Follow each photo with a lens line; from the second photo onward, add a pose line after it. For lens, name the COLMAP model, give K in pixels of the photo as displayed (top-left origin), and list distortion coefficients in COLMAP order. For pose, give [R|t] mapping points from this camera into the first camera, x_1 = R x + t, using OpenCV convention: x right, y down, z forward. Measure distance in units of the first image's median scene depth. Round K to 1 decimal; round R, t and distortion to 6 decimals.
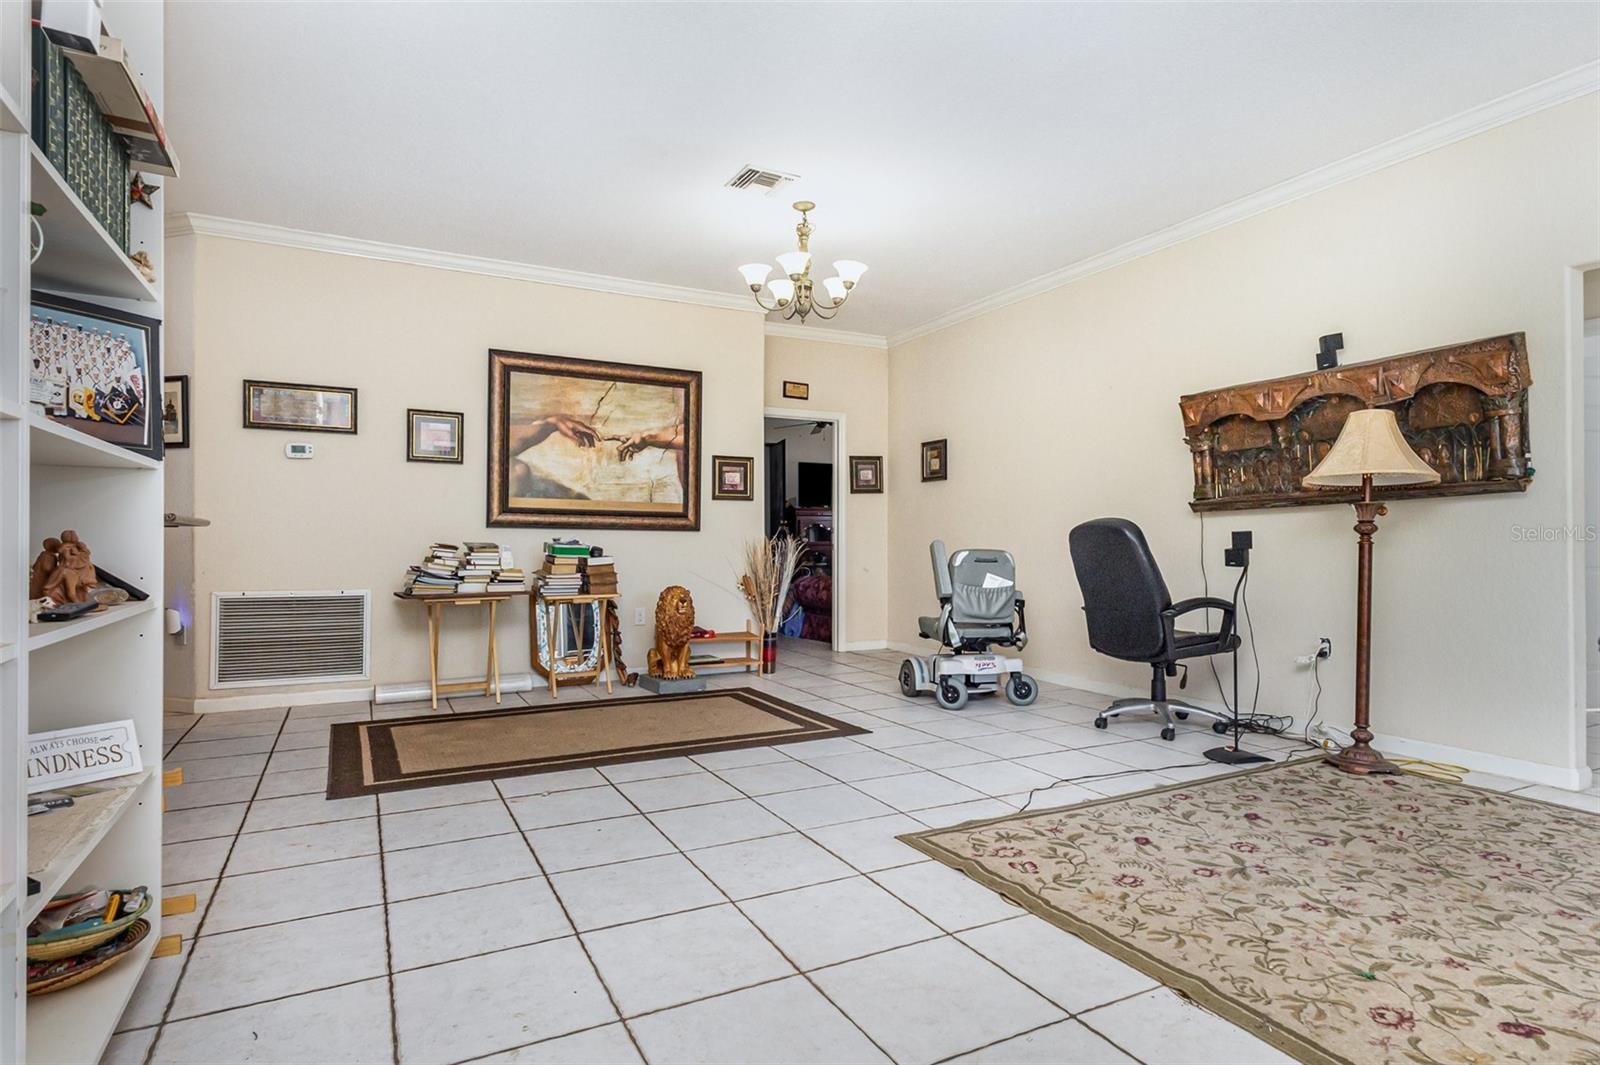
lens RADIAL K [[858.4, 0, 802.6], [0, 858.4, 541.6], [0, 0, 1]] dist [0.020570, -0.008257]
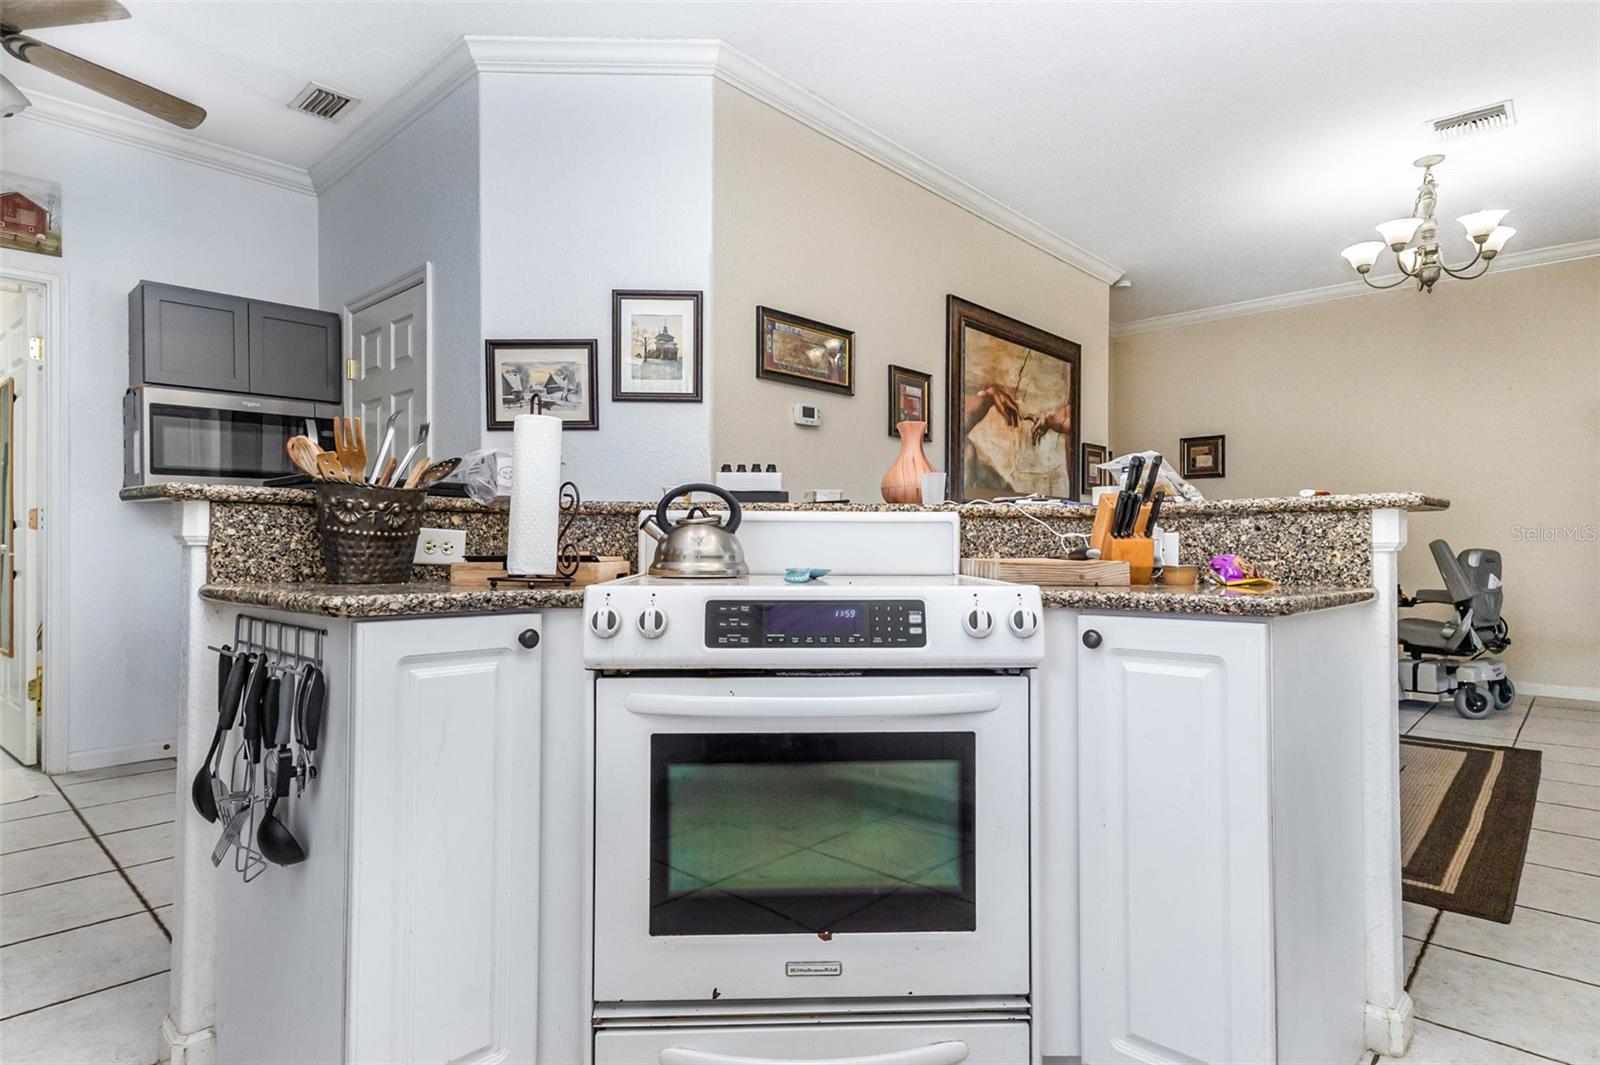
lens RADIAL K [[858.4, 0, 803.7], [0, 858.4, 544.1], [0, 0, 1]] dist [0.020570, -0.008257]
pose [[0.941735, -0.004603, 0.336324, -0.999946], [0.003762, 0.999988, 0.003151, -0.003035], [-0.336335, -0.001702, 0.941741, 0.420591]]
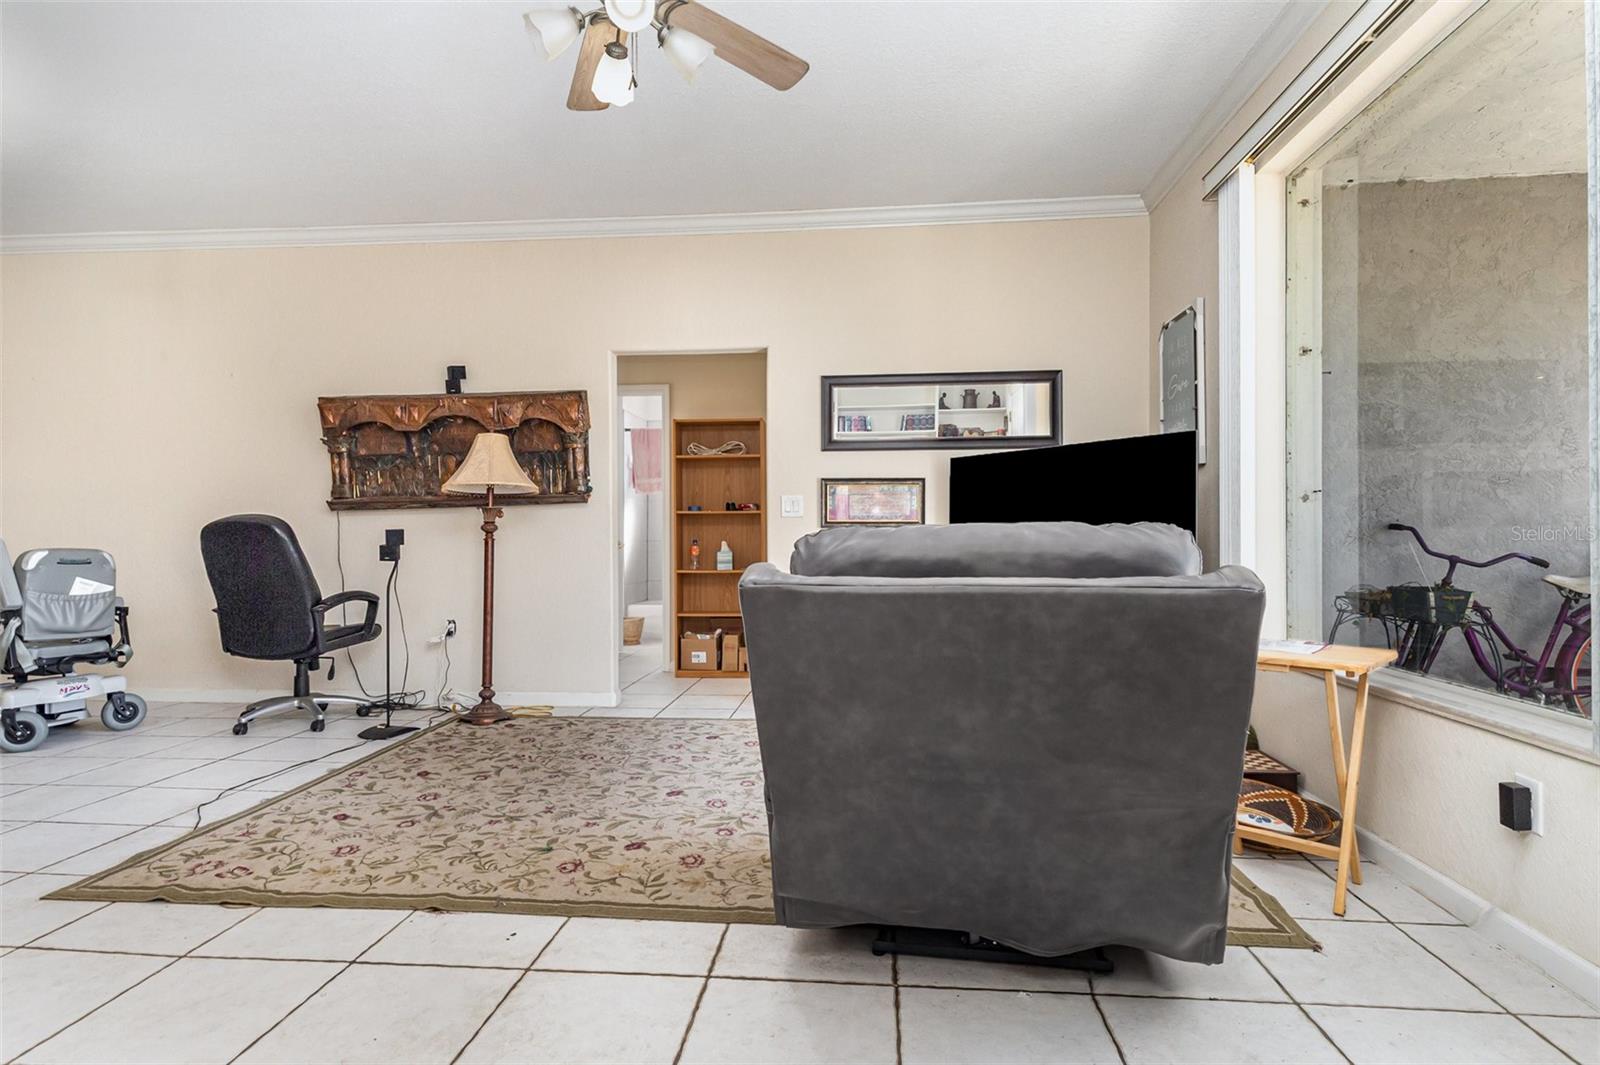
lens RADIAL K [[858.4, 0, 797.6], [0, 858.4, 535.8], [0, 0, 1]] dist [0.020570, -0.008257]
pose [[0.537895, 0.000271, 0.843012, -0.138461], [0.002466, 0.999995, -0.001895, -0.000231], [-0.843008, 0.003098, 0.537892, -0.039802]]
